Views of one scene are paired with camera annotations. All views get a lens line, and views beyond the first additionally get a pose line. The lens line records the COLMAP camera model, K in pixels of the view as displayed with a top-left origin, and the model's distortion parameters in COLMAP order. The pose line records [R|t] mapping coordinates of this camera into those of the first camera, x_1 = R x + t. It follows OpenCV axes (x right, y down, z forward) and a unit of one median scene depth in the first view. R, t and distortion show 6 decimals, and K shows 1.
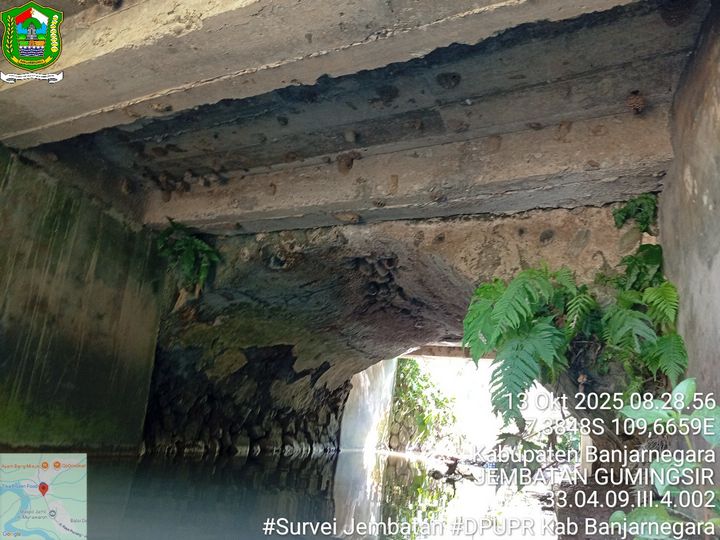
lens RADIAL K [[550.4, 0, 360.0], [0, 550.4, 270.0], [0, 0, 1]] dist [0.097348, -0.210666]
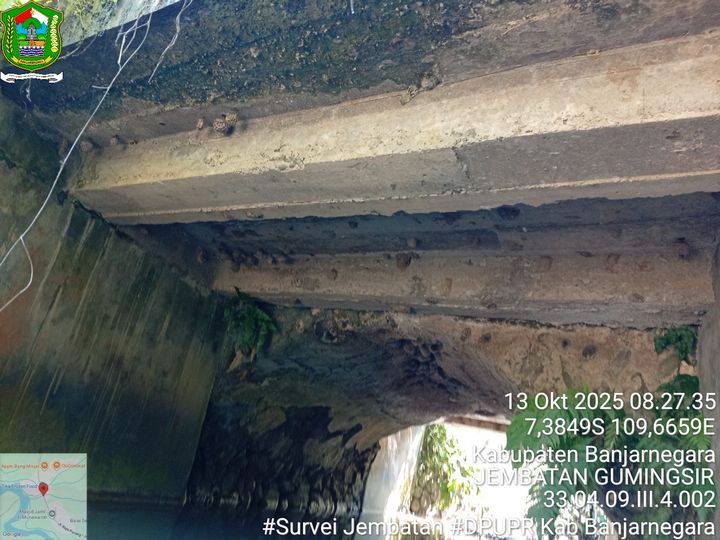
lens RADIAL K [[549.9, 0, 358.3], [0, 549.9, 271.7], [0, 0, 1]] dist [0.097787, -0.214547]
pose [[0.993251, 0.094559, -0.067158, -0.036126], [-0.099087, 0.992777, -0.067642, -0.079345], [0.060277, 0.073840, 0.995447, -0.076513]]
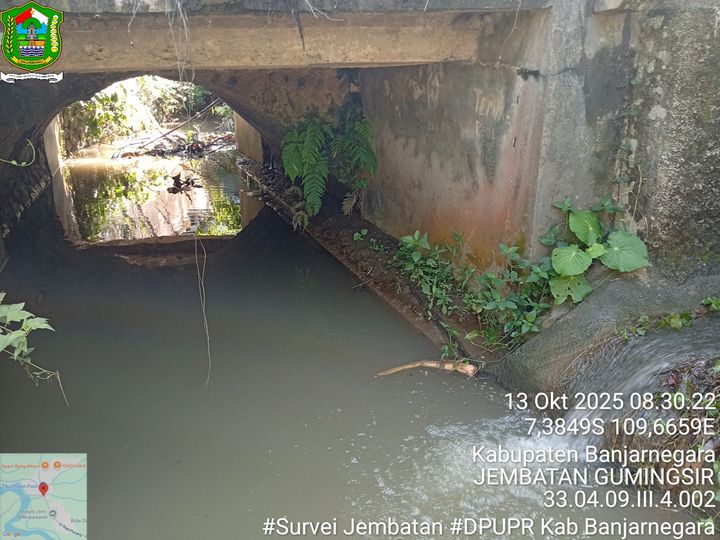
lens RADIAL K [[550.4, 0, 360.0], [0, 550.4, 270.0], [0, 0, 1]] dist [0.097348, -0.210666]
pose [[0.759164, -0.333800, 0.558791, -0.546517], [-0.081968, 0.802629, 0.590820, -0.508423], [-0.645718, -0.494332, 0.581966, -0.314494]]
